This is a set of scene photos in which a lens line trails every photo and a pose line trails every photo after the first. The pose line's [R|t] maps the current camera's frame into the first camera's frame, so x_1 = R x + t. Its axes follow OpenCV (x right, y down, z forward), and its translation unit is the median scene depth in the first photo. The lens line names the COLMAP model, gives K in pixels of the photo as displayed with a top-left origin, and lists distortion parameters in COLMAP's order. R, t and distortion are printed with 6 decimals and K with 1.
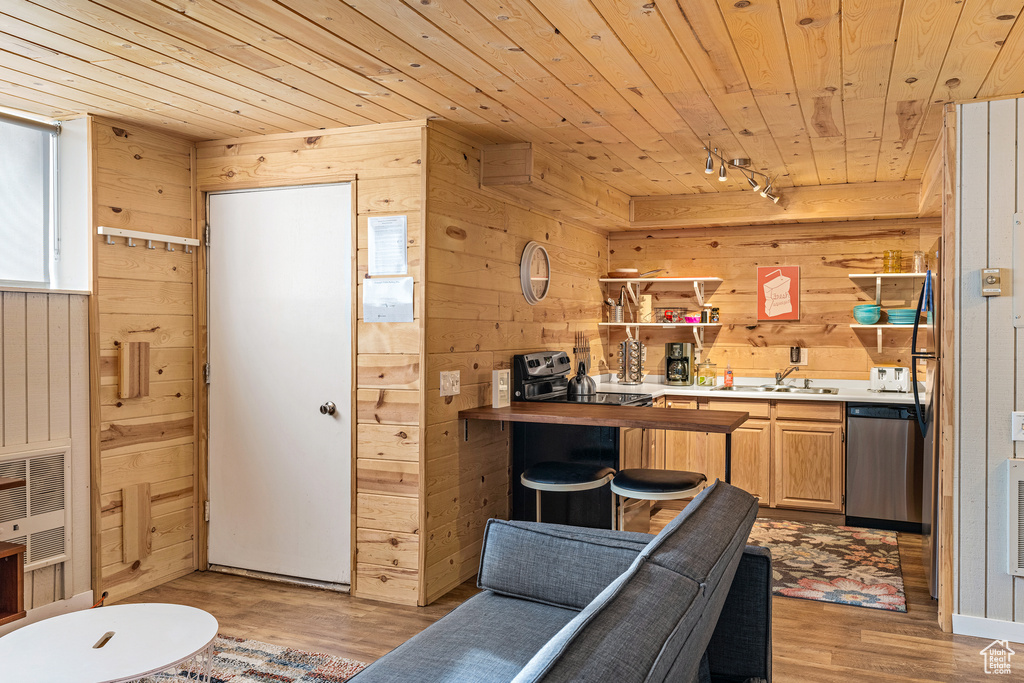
lens RADIAL K [[815.4, 0, 512.0], [0, 815.4, 341.5], [0, 0, 1]] dist [0.003104, -0.000700]
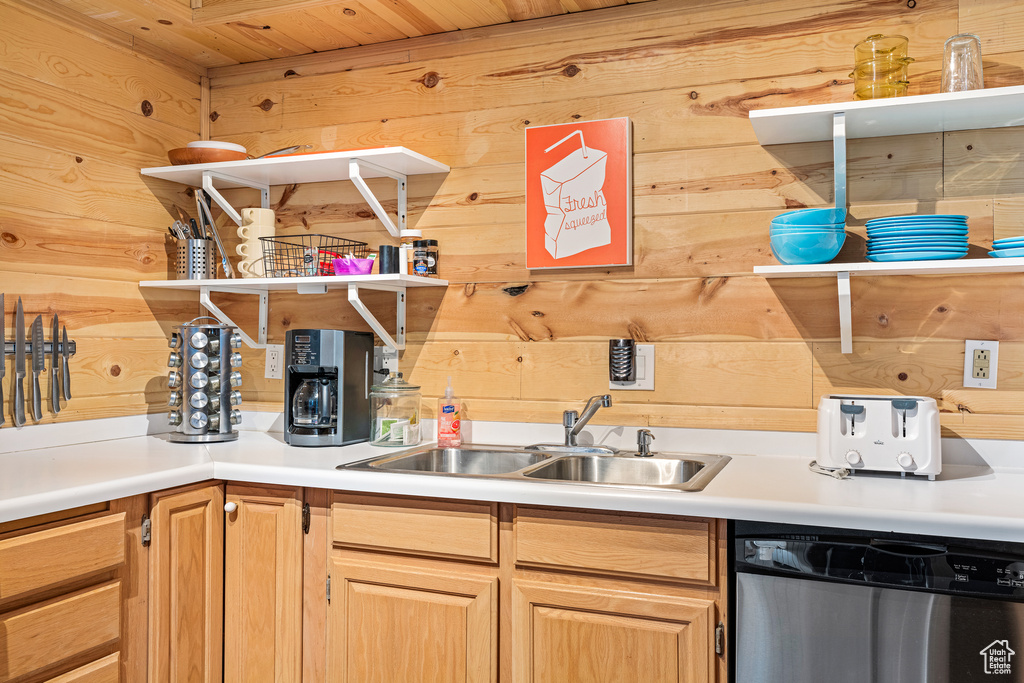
lens RADIAL K [[849.4, 0, 512.0], [0, 849.4, 341.5], [0, 0, 1]] dist [-0.004137, 0.003045]
pose [[0.999478, -0.000506, 0.032292, 0.287923], [0.001173, 0.999786, -0.020635, 0.015412], [-0.032274, 0.020662, 0.999265, 0.624654]]
